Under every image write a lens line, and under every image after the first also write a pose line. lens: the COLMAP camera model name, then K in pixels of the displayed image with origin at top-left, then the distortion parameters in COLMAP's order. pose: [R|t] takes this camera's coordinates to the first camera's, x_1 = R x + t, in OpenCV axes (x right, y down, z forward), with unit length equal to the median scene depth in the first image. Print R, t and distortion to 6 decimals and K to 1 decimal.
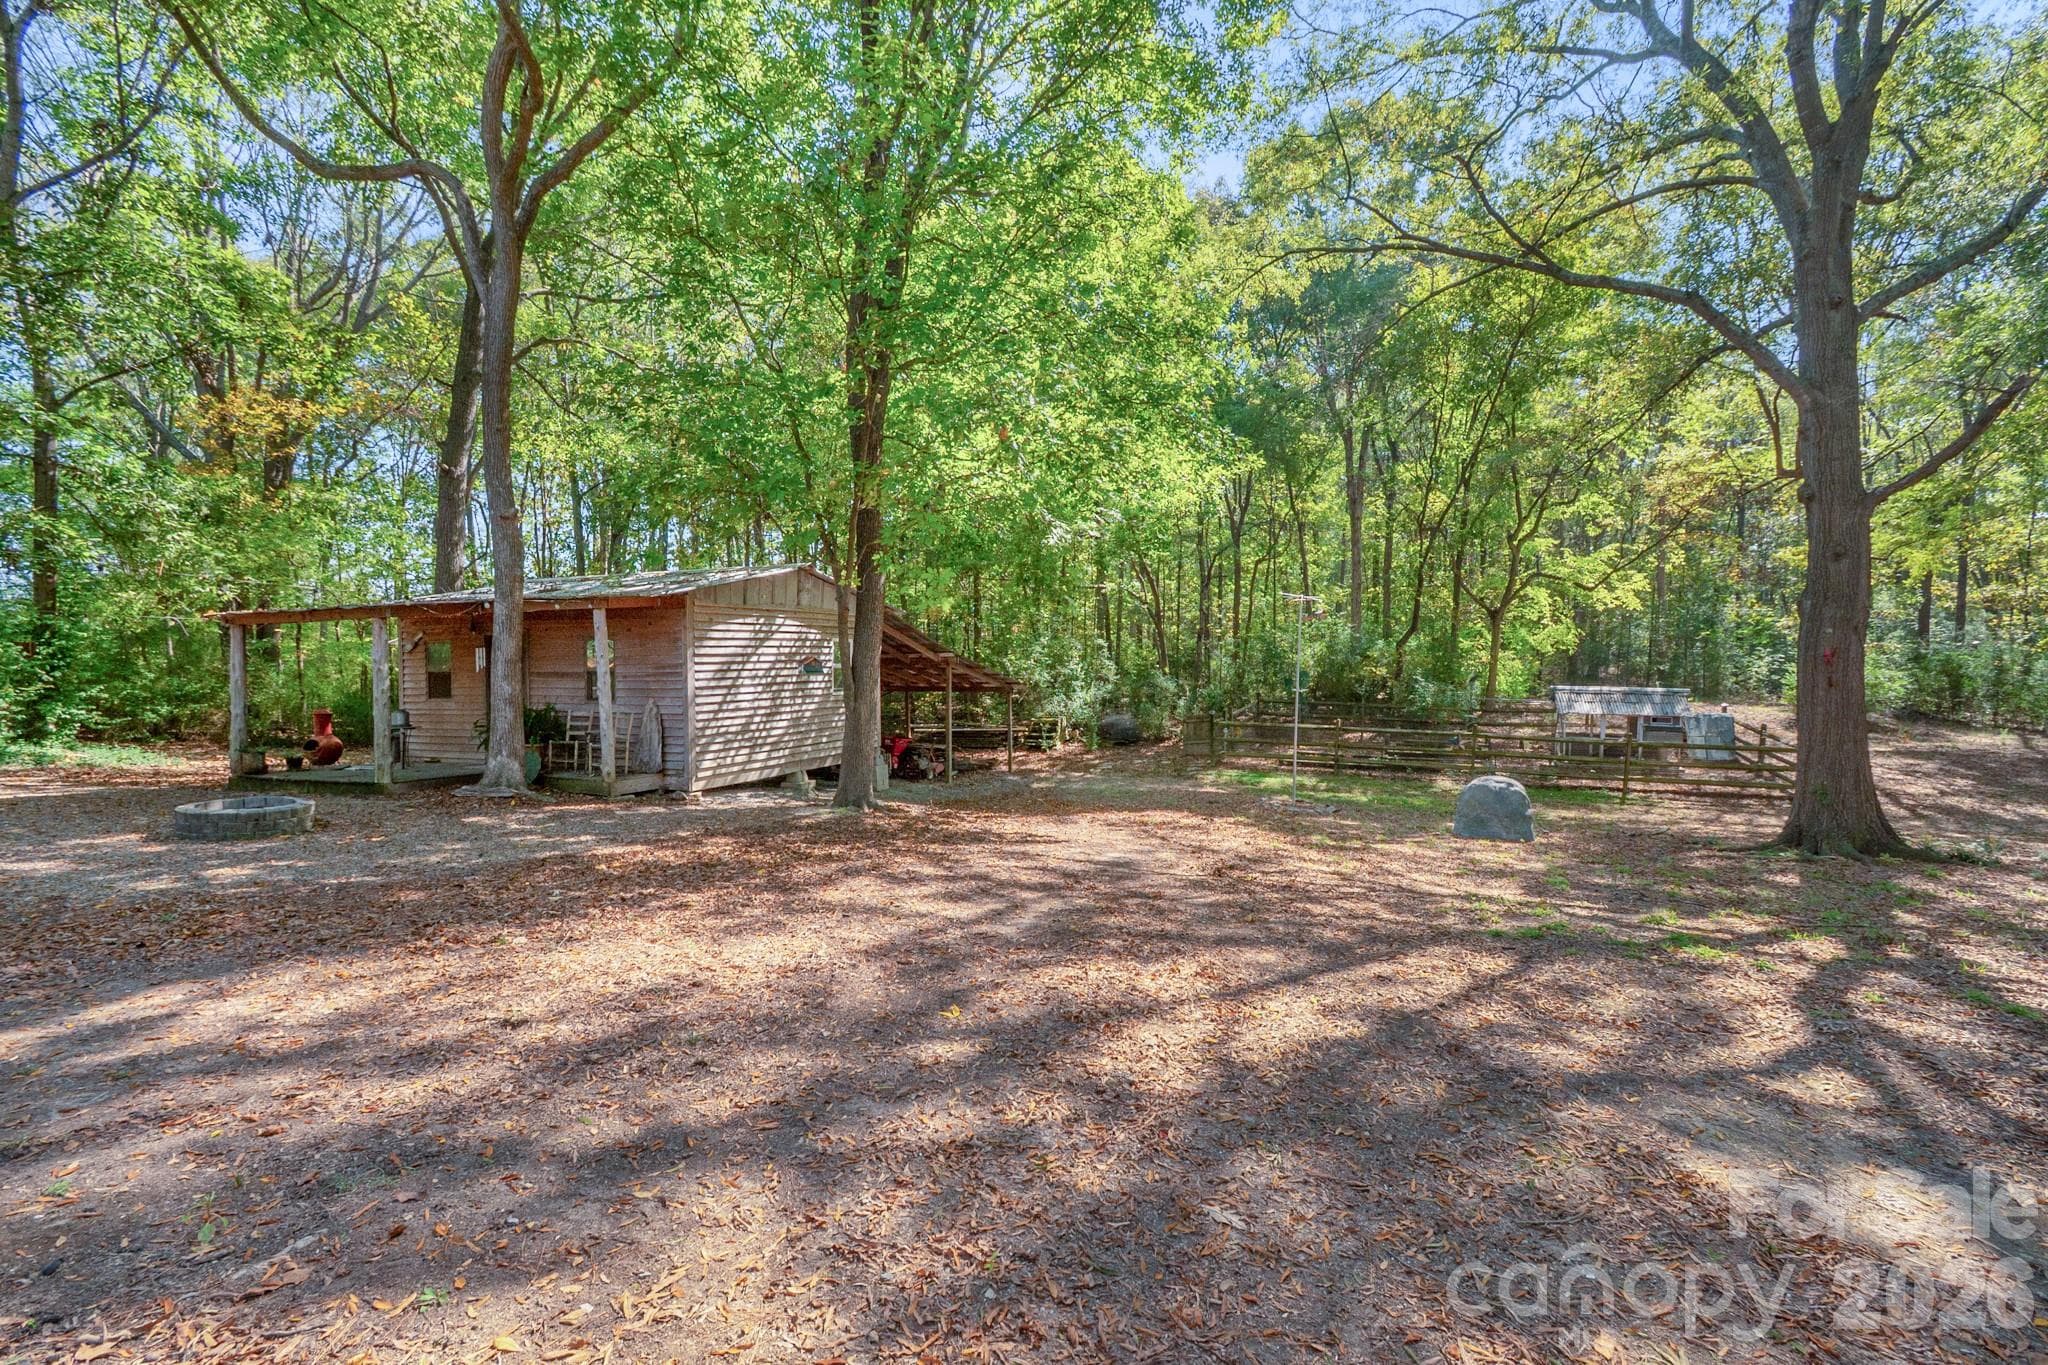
lens RADIAL K [[925.2, 0, 1024.1], [0, 925.2, 687.9], [0, 0, 1]] dist [0.004682, 0.001032]
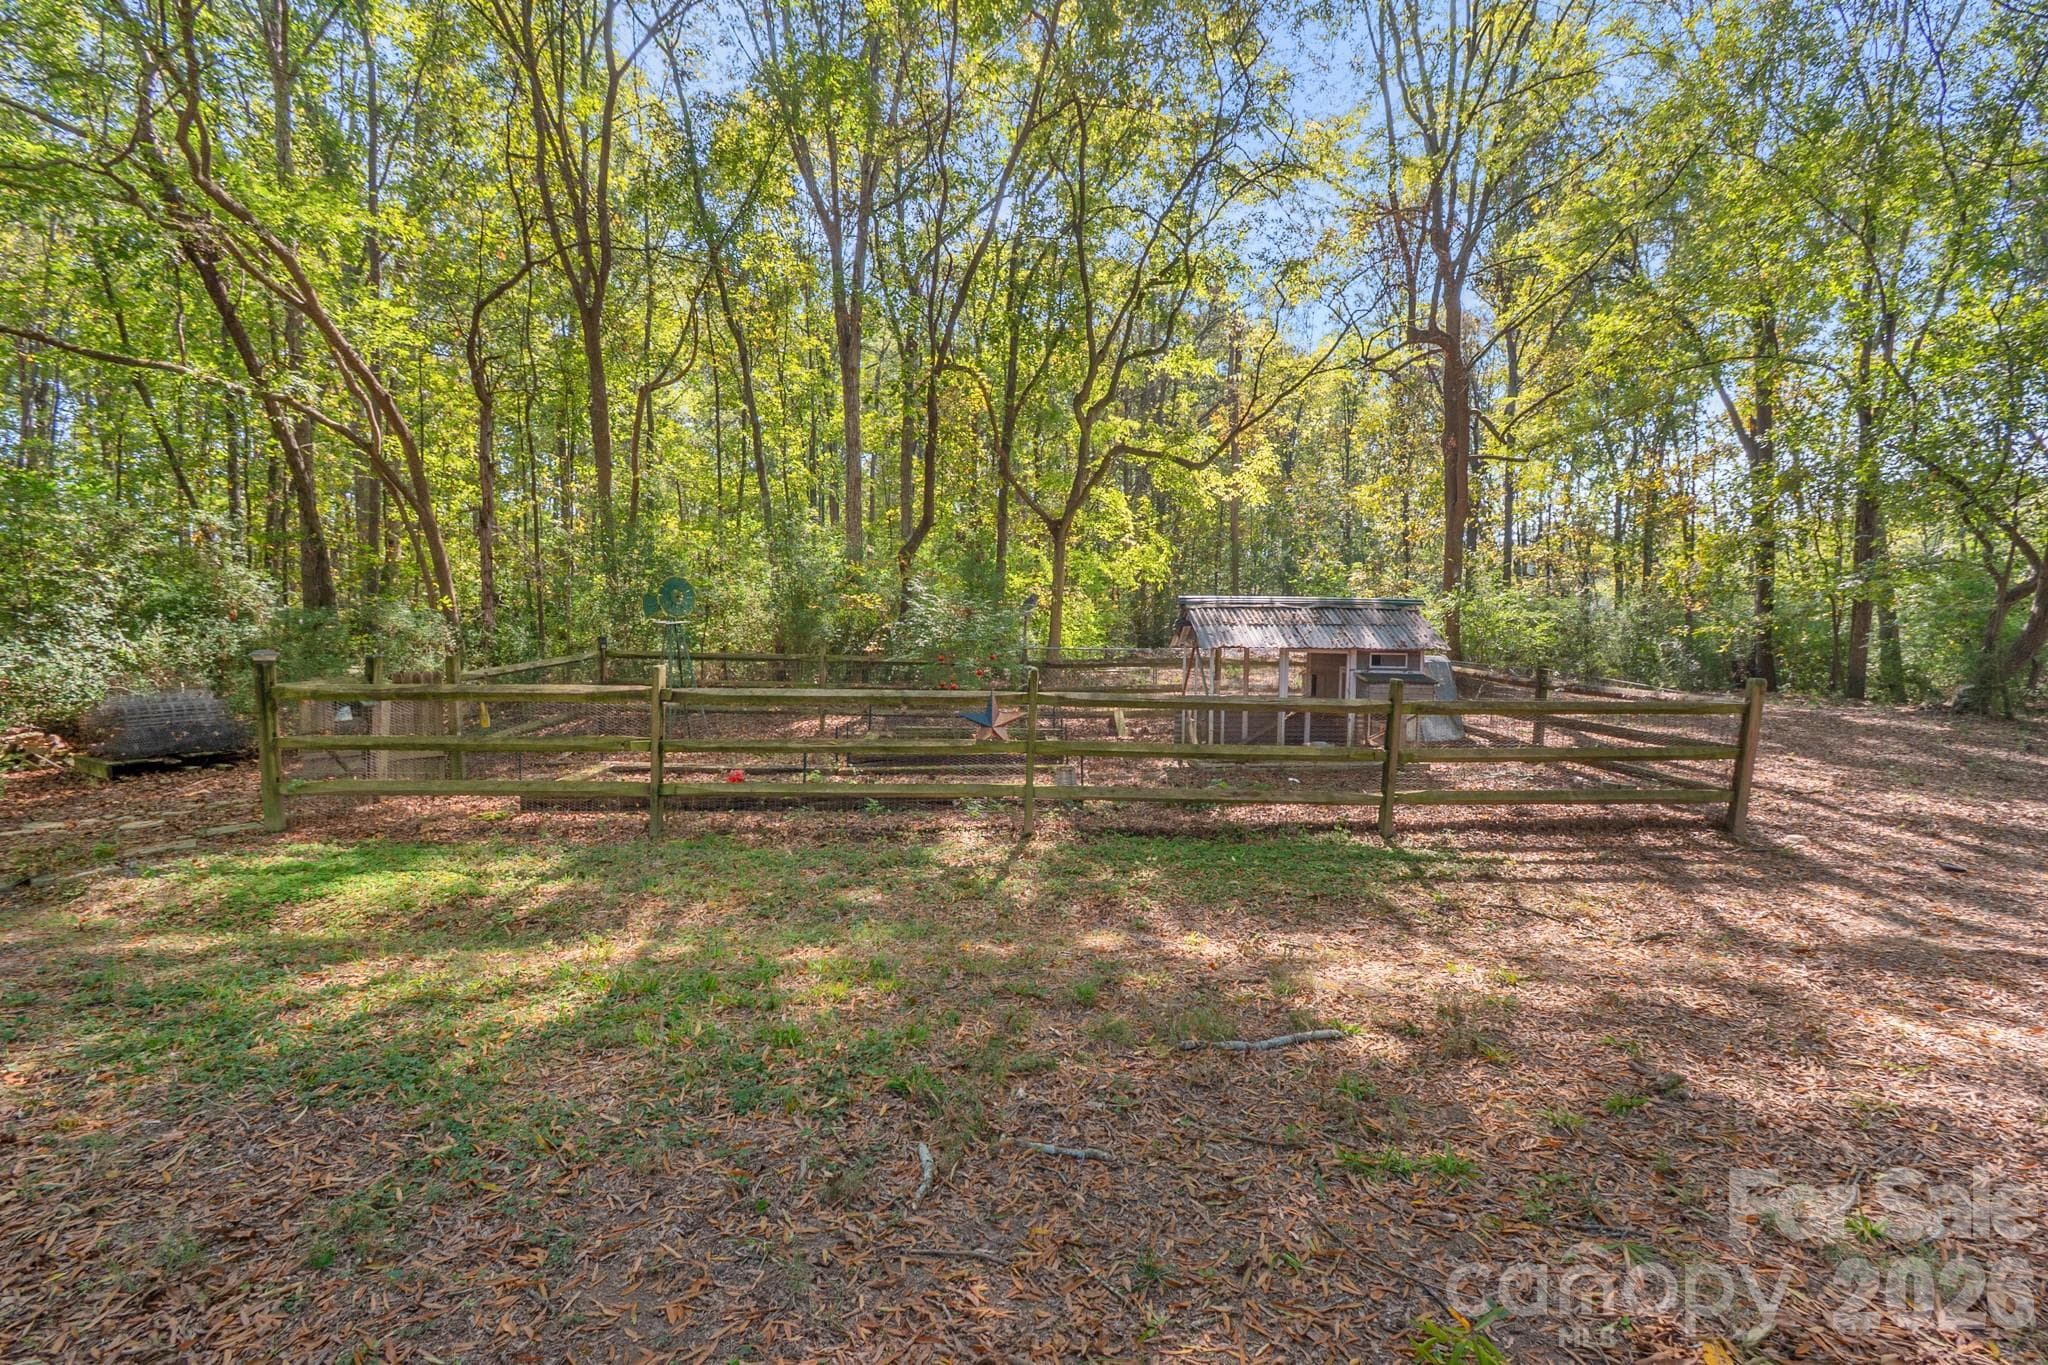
lens RADIAL K [[925.2, 0, 1035.4], [0, 925.2, 683.0], [0, 0, 1]] dist [0.004682, 0.001032]
pose [[0.897080, -0.018103, 0.441496, 0.222632], [0.021321, 0.999770, -0.002328, 0.030357], [-0.441353, 0.011502, 0.897260, 0.458907]]
